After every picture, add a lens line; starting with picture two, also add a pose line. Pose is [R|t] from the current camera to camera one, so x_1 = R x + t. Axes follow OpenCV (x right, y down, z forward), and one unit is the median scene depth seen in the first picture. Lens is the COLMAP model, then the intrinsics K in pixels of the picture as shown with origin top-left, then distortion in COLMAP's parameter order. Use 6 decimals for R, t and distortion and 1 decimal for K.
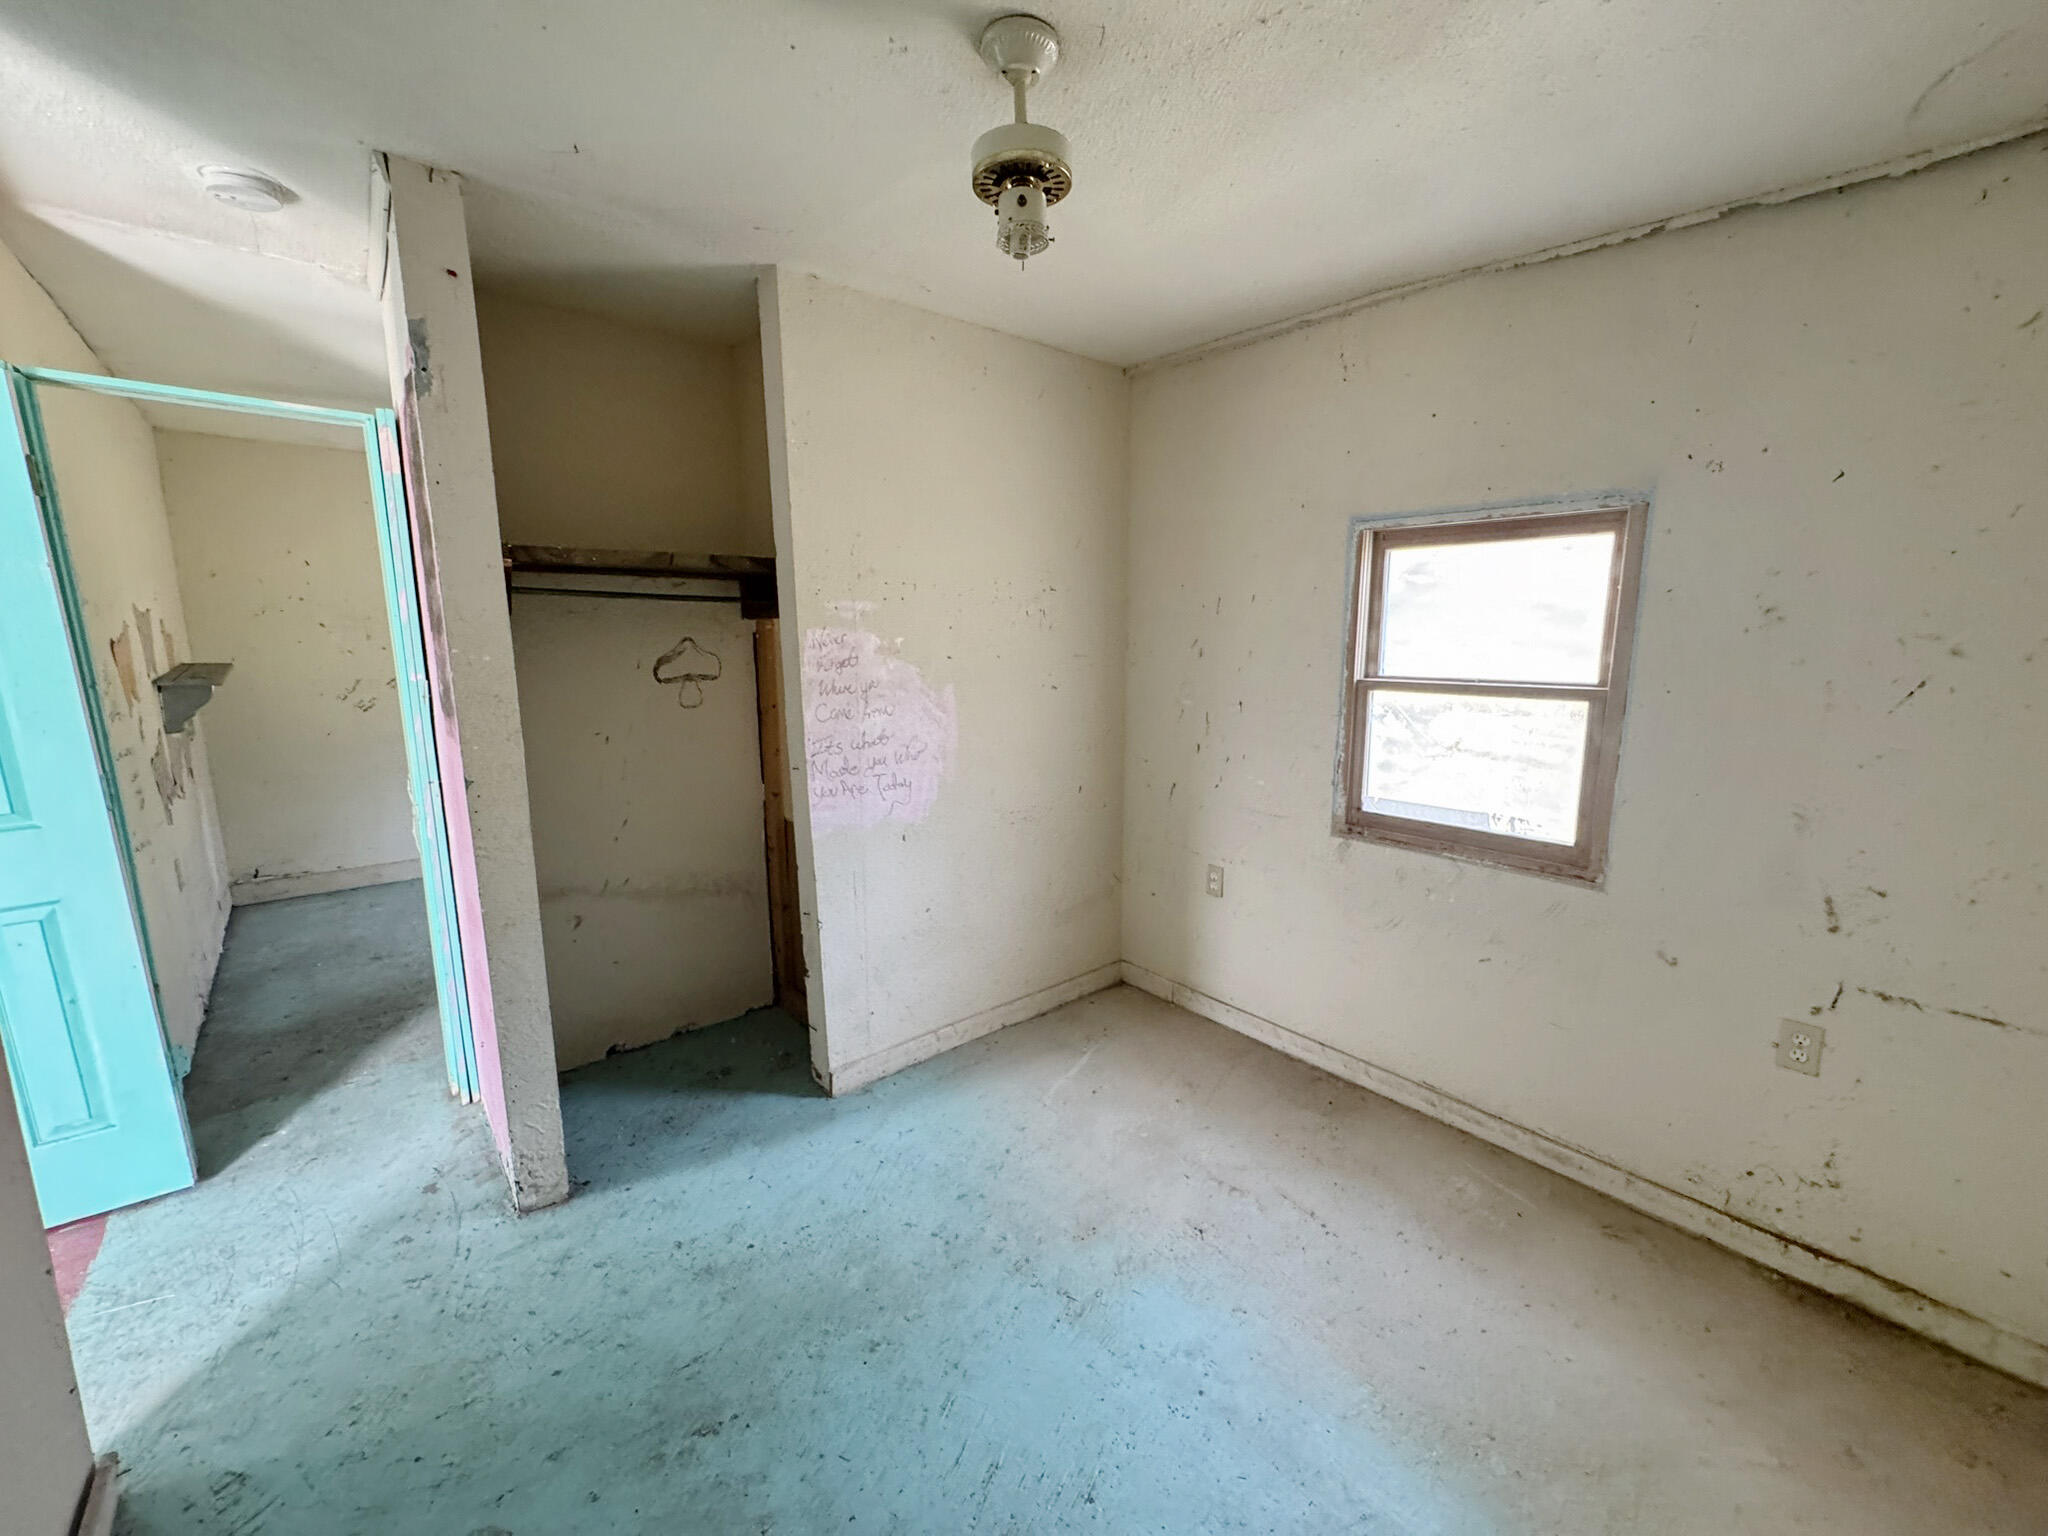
lens RADIAL K [[819.6, 0, 1022.8], [0, 819.6, 767.9], [0, 0, 1]] dist [-0.001277, 0.000680]
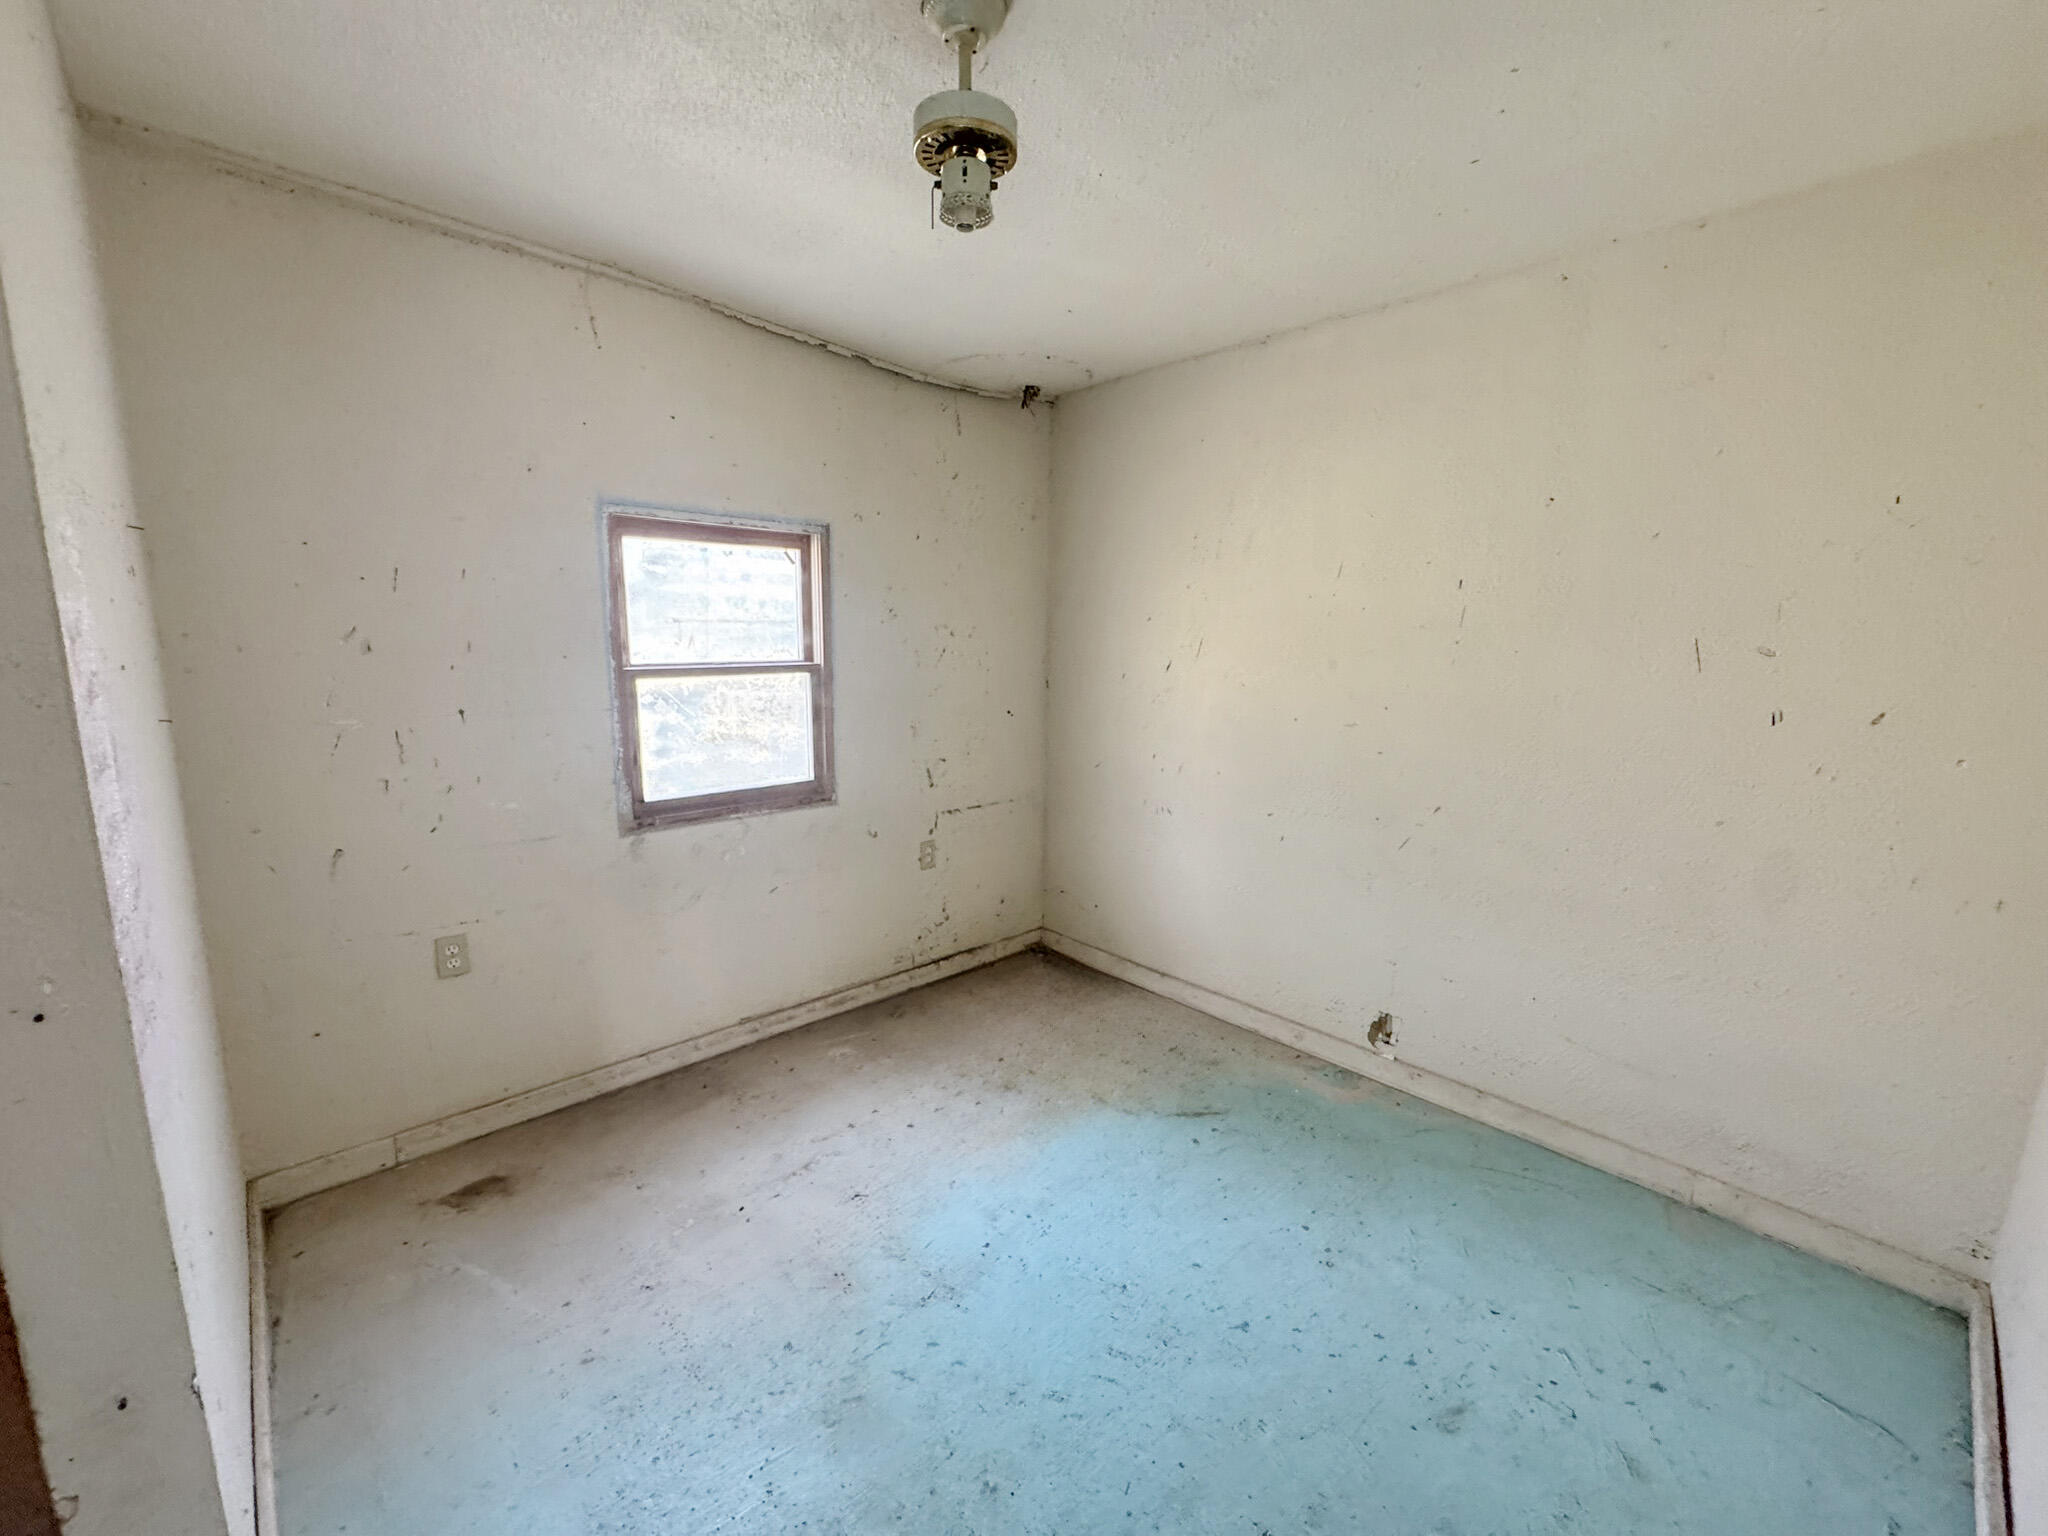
lens RADIAL K [[819.6, 0, 1022.8], [0, 819.6, 767.9], [0, 0, 1]] dist [-0.001277, 0.000680]
pose [[-0.046243, -0.165707, 0.985090, -0.680487], [0.155458, 0.972937, 0.170960, -0.101889], [-0.986760, 0.161045, -0.019231, 0.676306]]
